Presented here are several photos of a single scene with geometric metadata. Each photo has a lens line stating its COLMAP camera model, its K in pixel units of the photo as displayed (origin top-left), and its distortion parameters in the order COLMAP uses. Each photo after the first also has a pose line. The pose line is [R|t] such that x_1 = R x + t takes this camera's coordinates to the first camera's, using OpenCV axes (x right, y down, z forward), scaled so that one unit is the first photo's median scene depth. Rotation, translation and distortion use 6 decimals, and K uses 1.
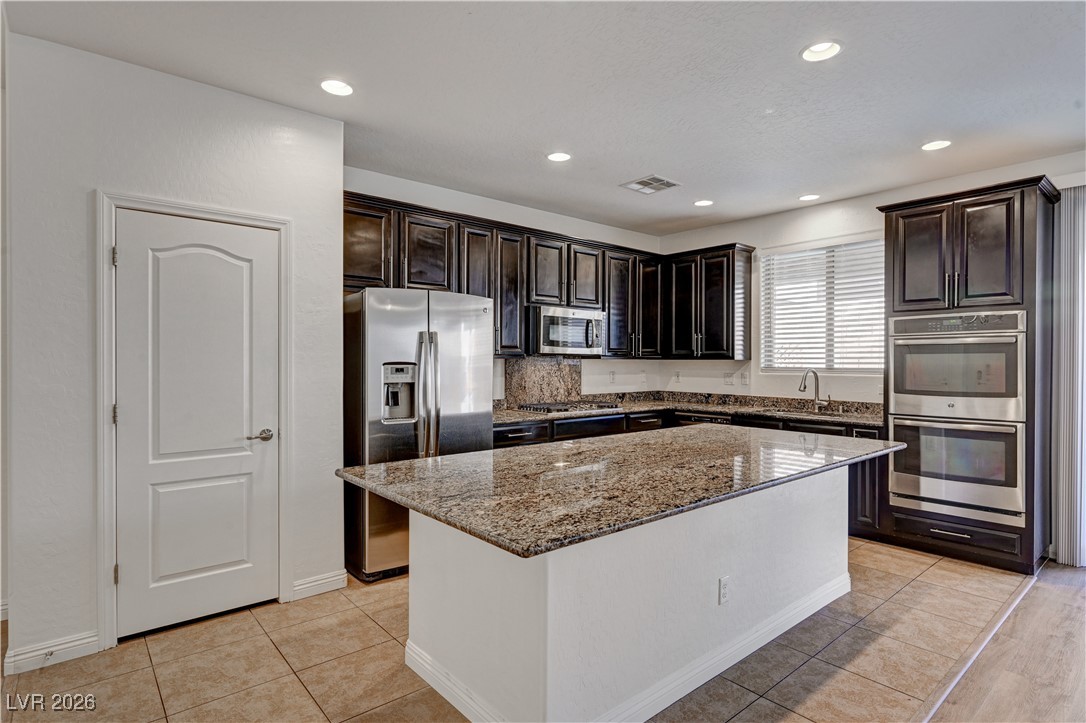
lens RADIAL K [[558.0, 0, 539.6], [0, 558.0, 362.6], [0, 0, 1]] dist [0.002581, -0.000085]
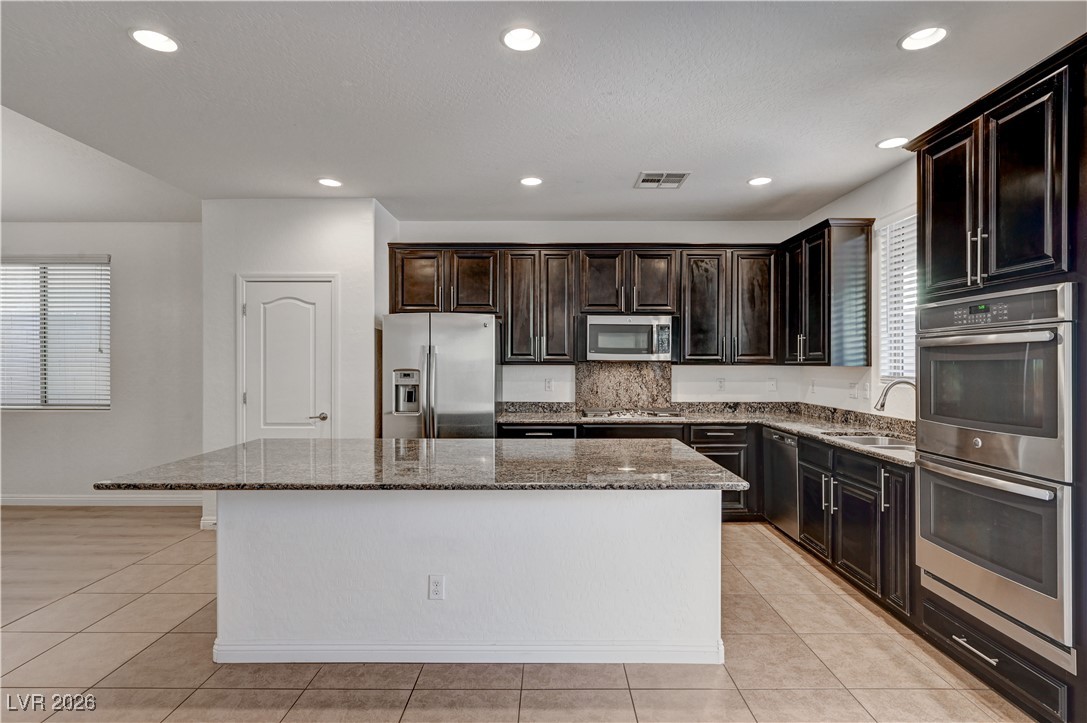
lens RADIAL K [[522.8, 0, 543.5], [0, 522.8, 363.7], [0, 0, 1]] dist [0.001470, 0.000348]
pose [[0.762457, -0.000658, -0.647038, 0.703295], [-0.000552, 0.999998, -0.001667, -0.010302], [0.647038, 0.001628, 0.762456, 0.232071]]
